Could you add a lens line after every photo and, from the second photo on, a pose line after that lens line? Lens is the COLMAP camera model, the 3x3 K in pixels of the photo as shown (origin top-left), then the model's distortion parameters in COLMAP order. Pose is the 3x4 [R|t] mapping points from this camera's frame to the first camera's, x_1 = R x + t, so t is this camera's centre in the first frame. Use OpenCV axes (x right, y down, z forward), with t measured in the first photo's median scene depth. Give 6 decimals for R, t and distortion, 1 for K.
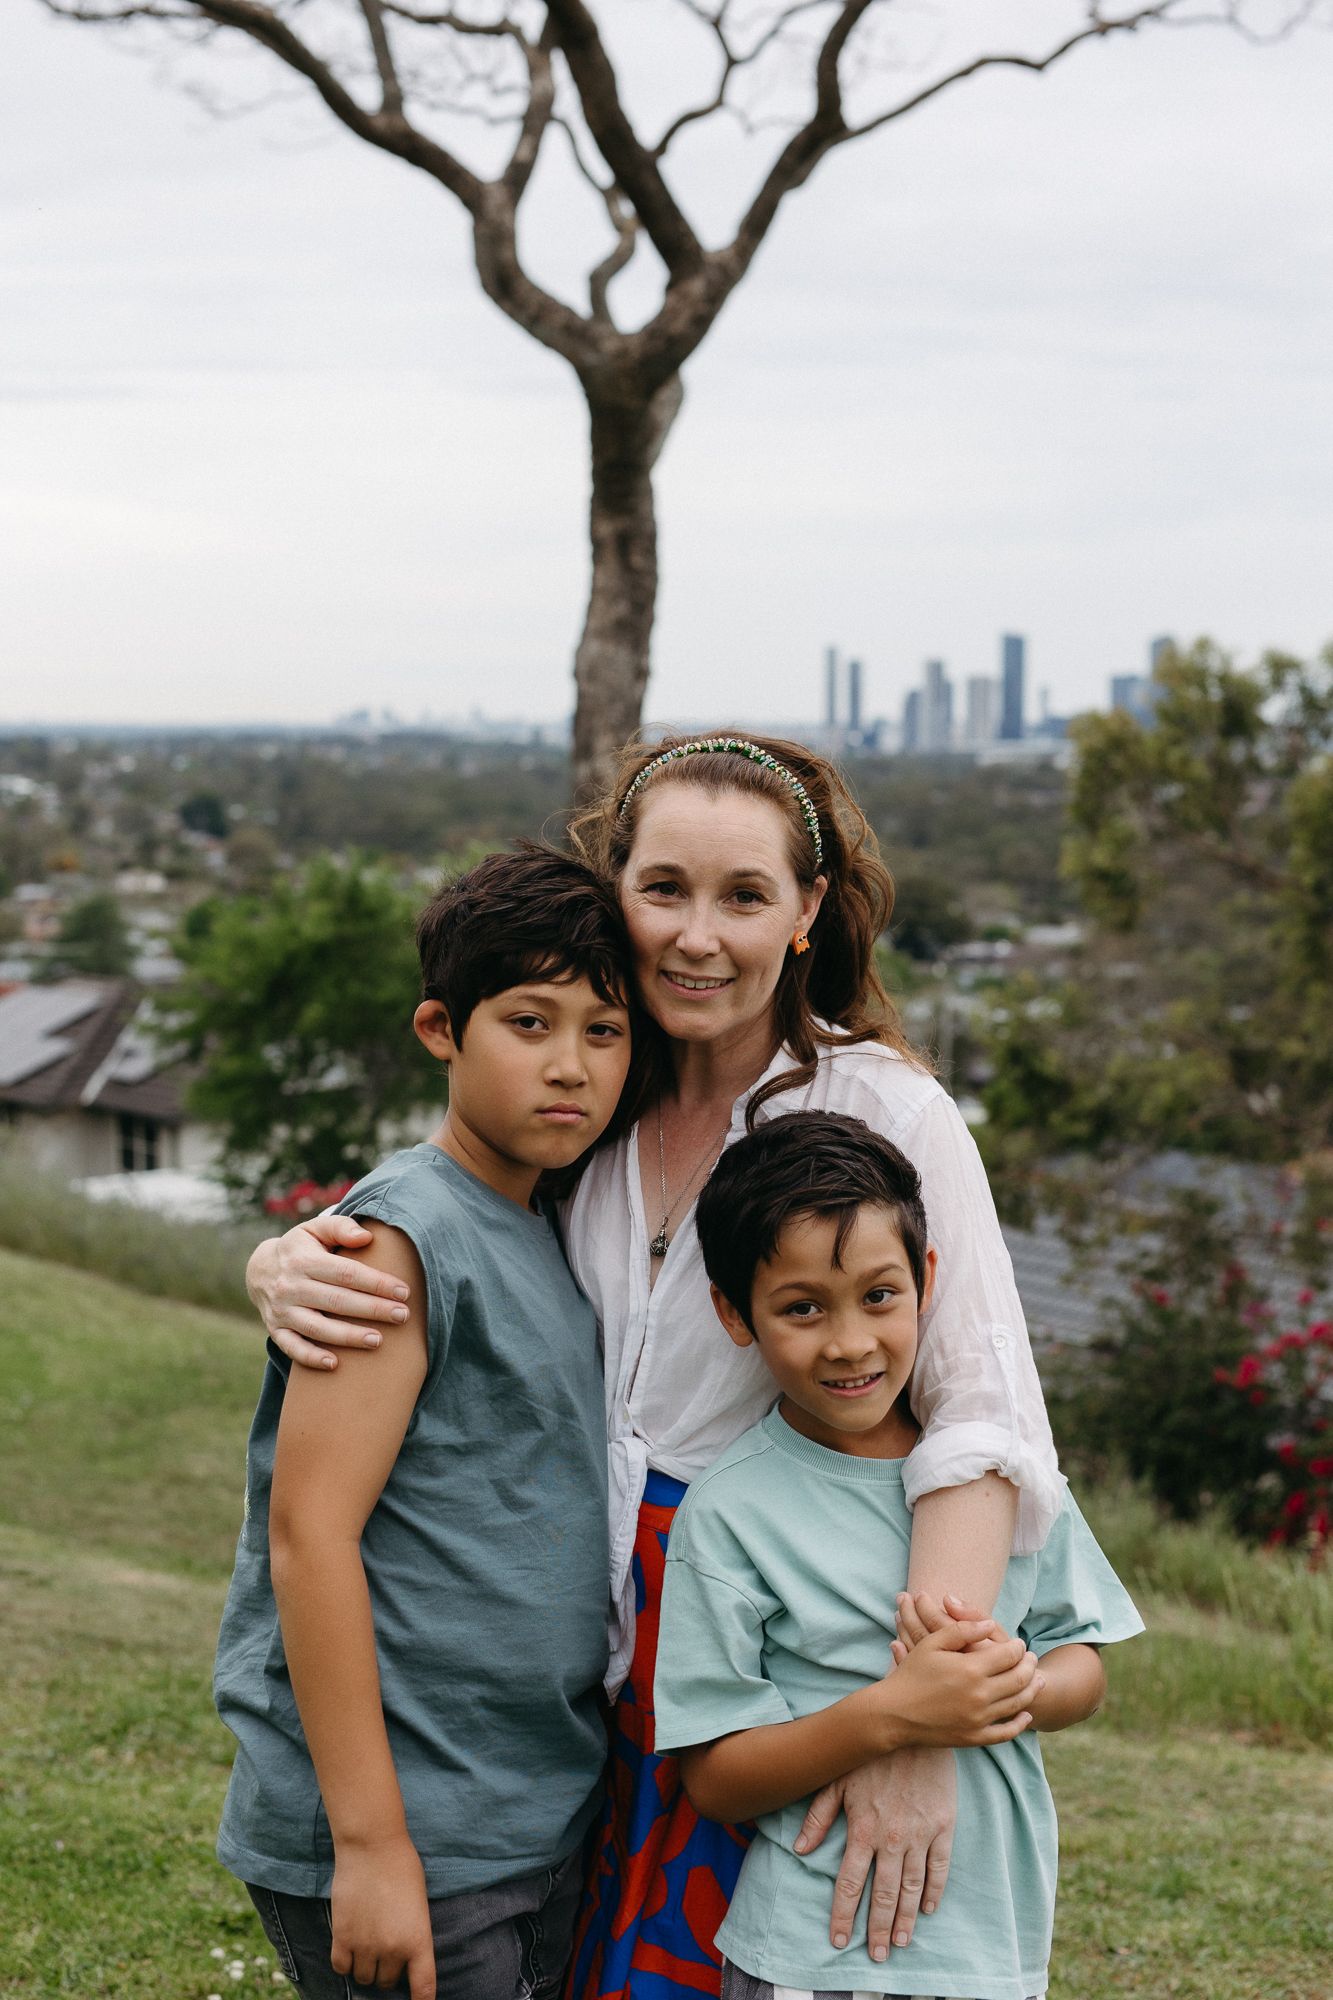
lens RADIAL K [[2892.3, 0, 666.5], [0, 2892.3, 1000.0], [0, 0, 1]] dist [0.007811, 0.059949]
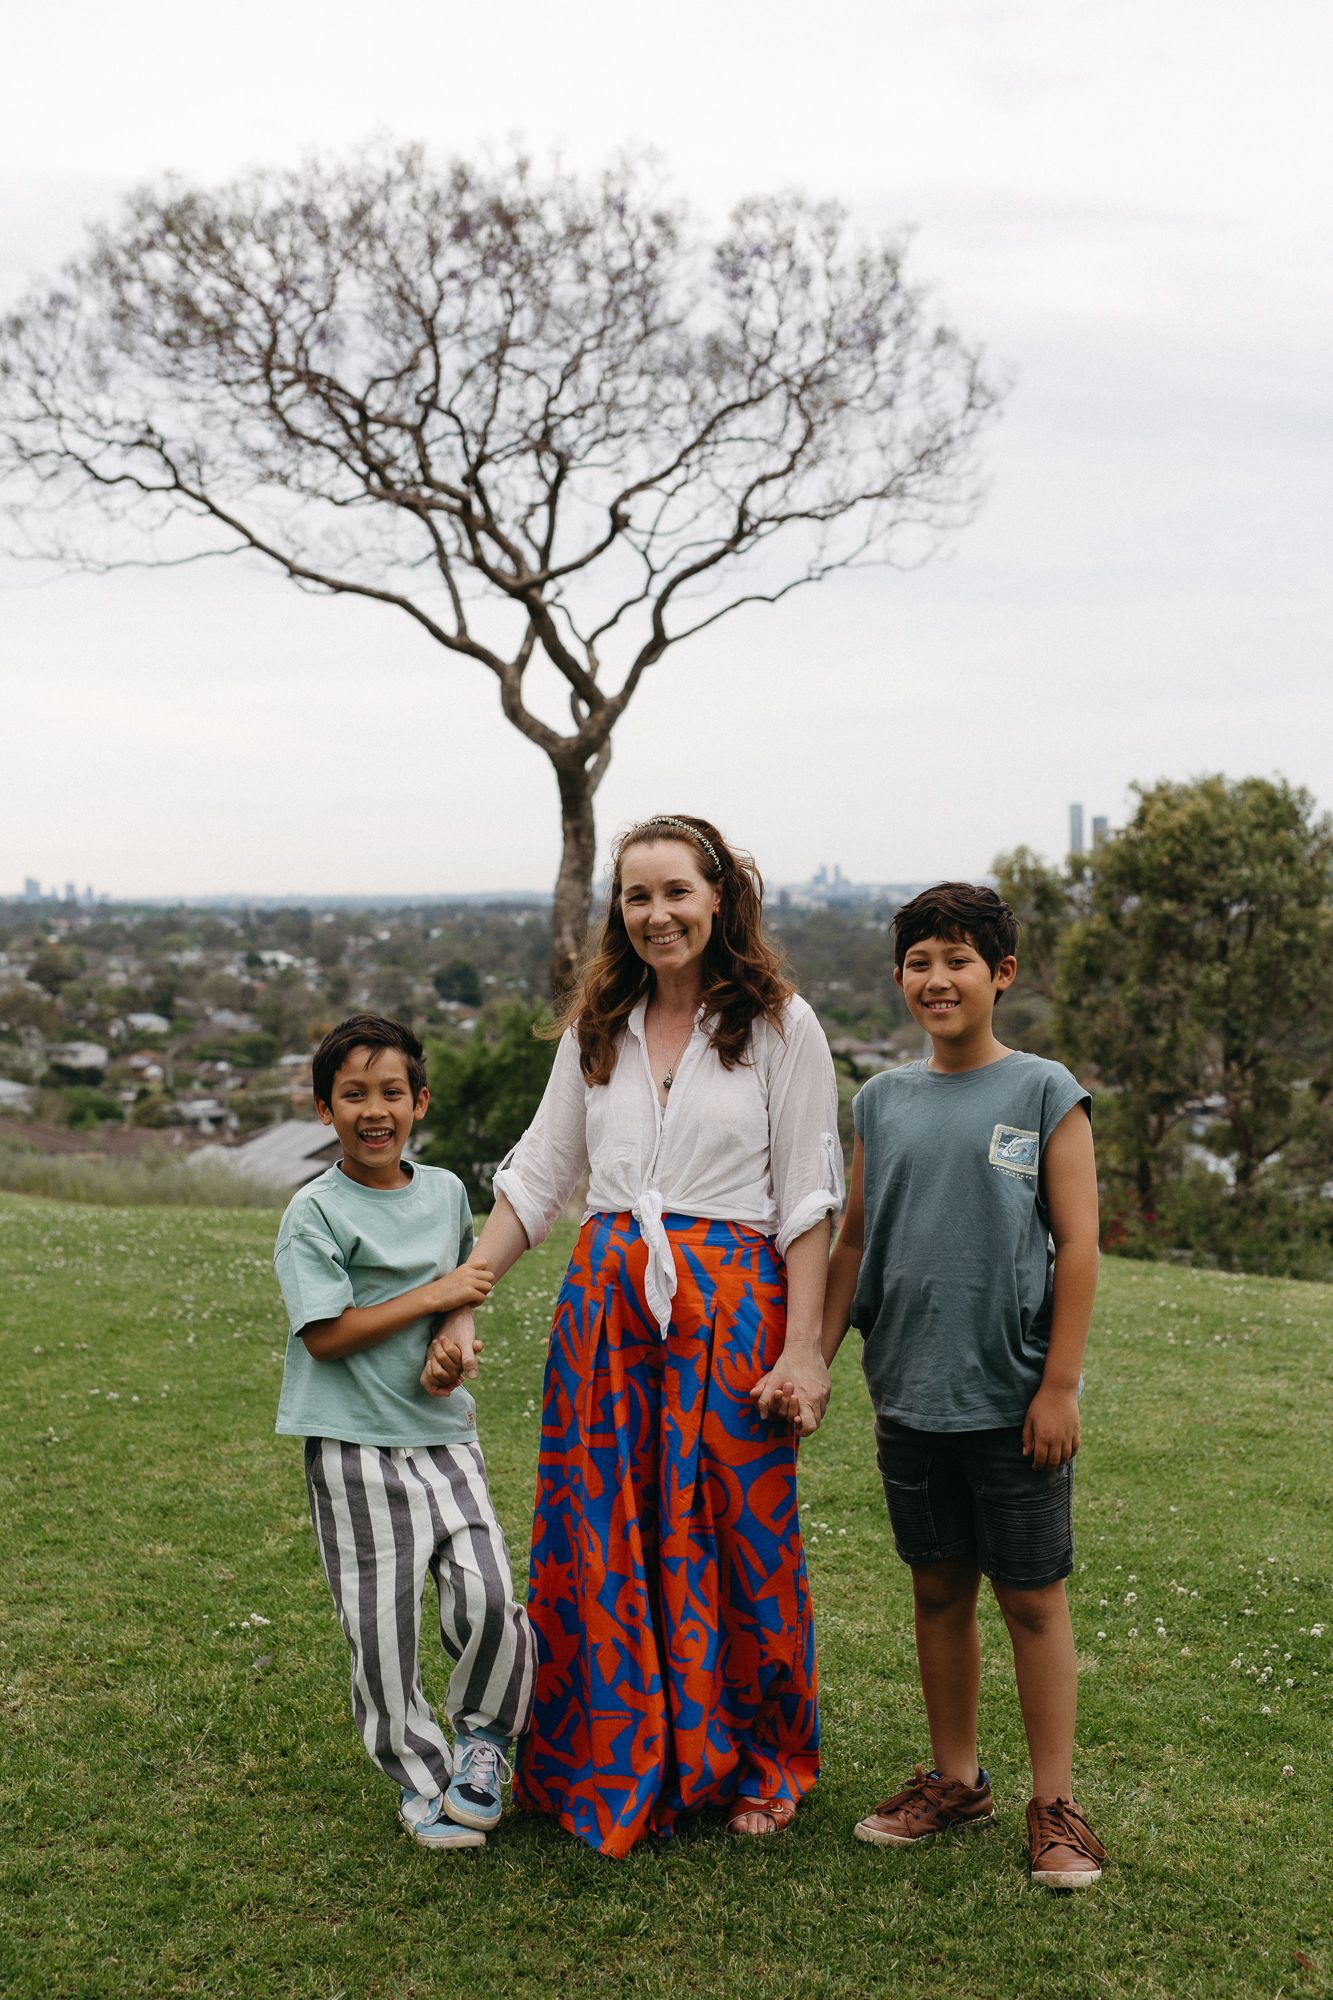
lens RADIAL K [[2909.3, 0, 658.5], [0, 2909.3, 991.3], [0, 0, 1]] dist [0.014780, 0.082121]
pose [[0.995732, -0.018194, -0.090483, 0.131753], [0.012815, 0.998135, -0.059684, 0.046350], [0.091400, 0.058269, 0.994108, -0.607101]]
